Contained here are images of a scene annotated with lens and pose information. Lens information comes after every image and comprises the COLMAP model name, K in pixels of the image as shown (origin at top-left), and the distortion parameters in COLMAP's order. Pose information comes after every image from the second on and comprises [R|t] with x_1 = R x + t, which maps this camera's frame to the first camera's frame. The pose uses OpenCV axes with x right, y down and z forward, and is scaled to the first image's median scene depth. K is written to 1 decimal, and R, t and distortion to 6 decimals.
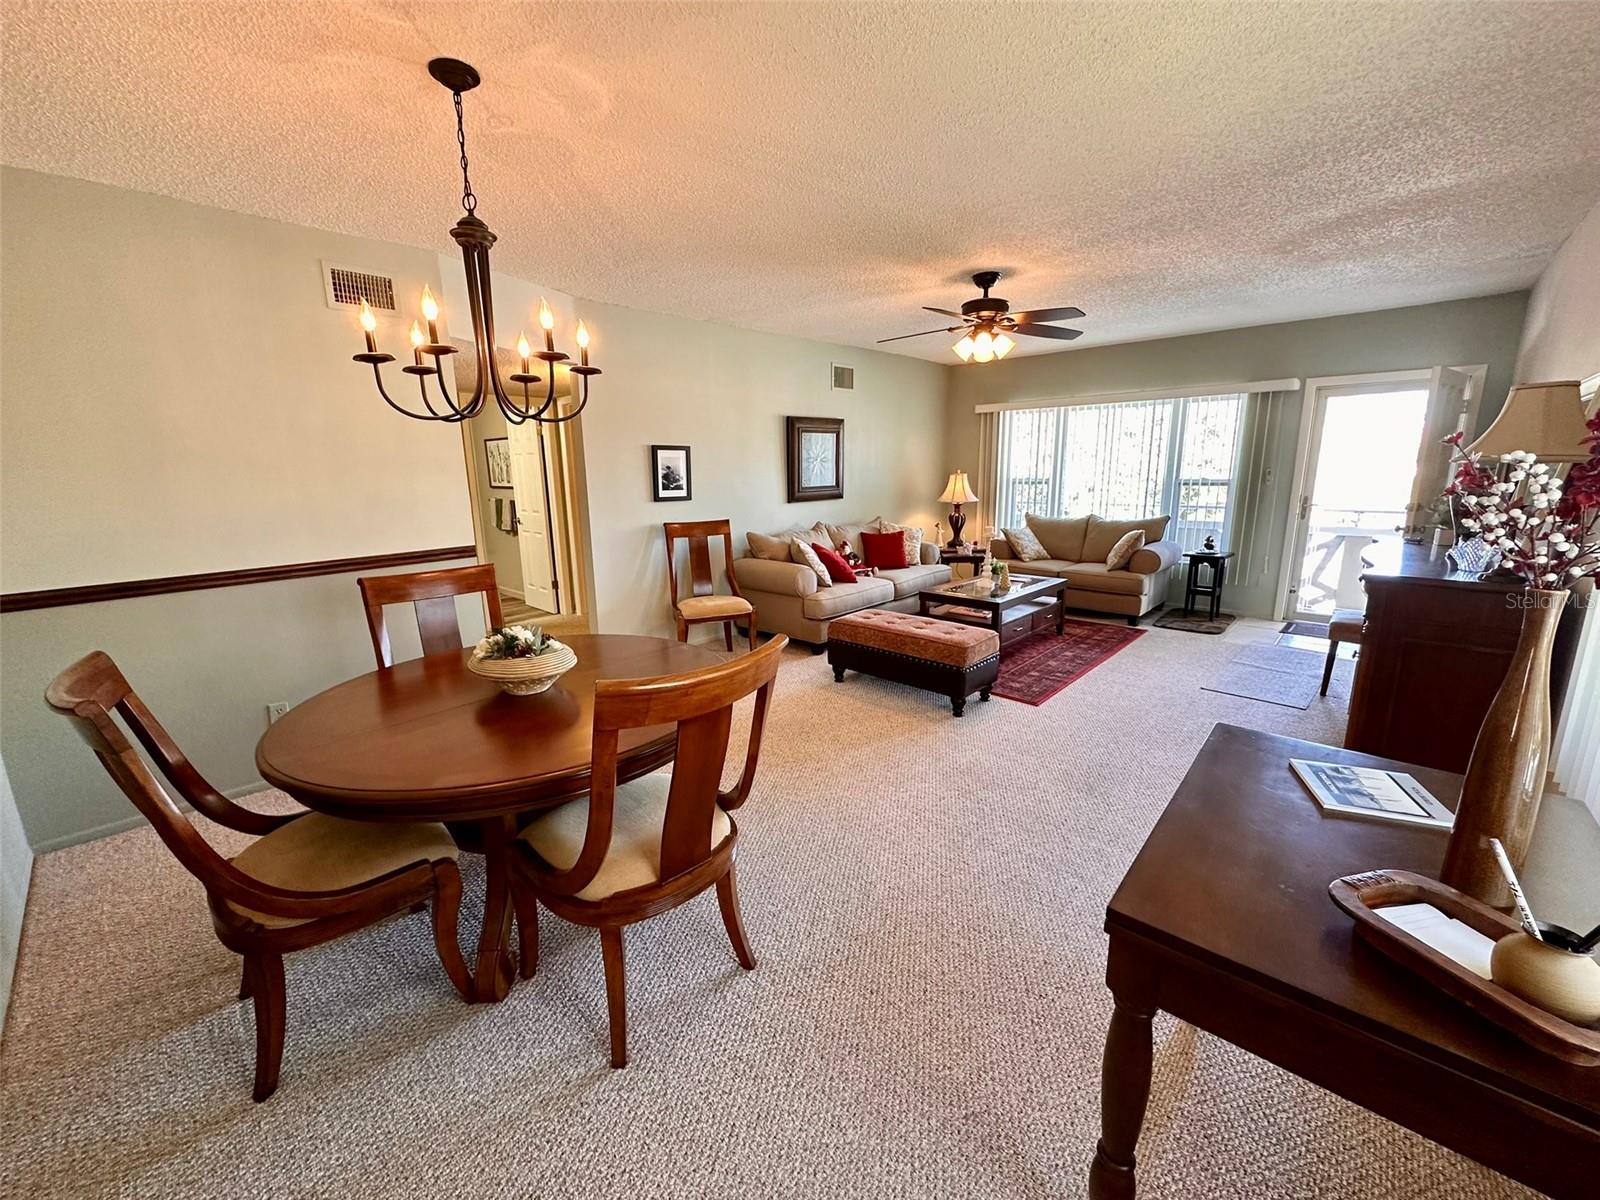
lens RADIAL K [[636.4, 0, 800.7], [0, 636.4, 599.6], [0, 0, 1]] dist [-0.002144, 0.000021]
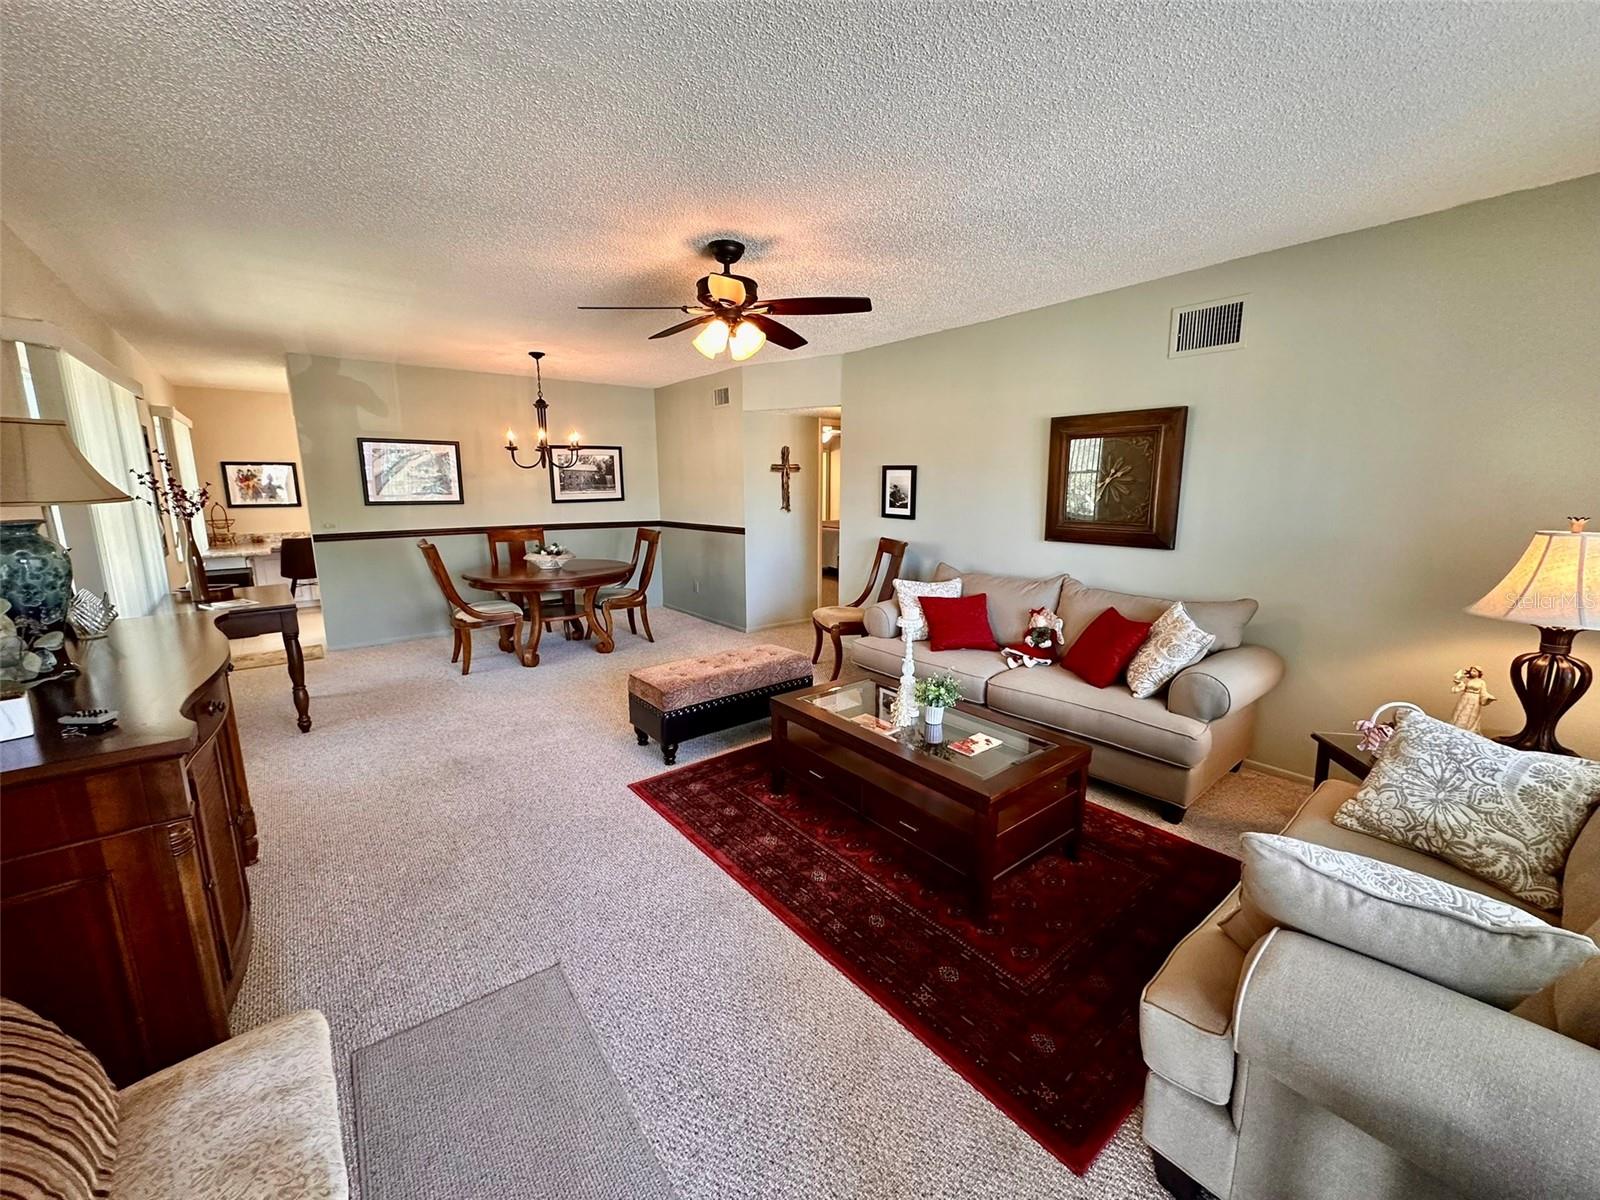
lens RADIAL K [[636.4, 0, 800.7], [0, 636.4, 599.6], [0, 0, 1]] dist [-0.002144, 0.000021]
pose [[-0.140845, 0.190663, -0.971499, 0.856831], [-0.210799, 0.953004, 0.217594, -0.221963], [0.967330, 0.235438, -0.094035, 0.978782]]
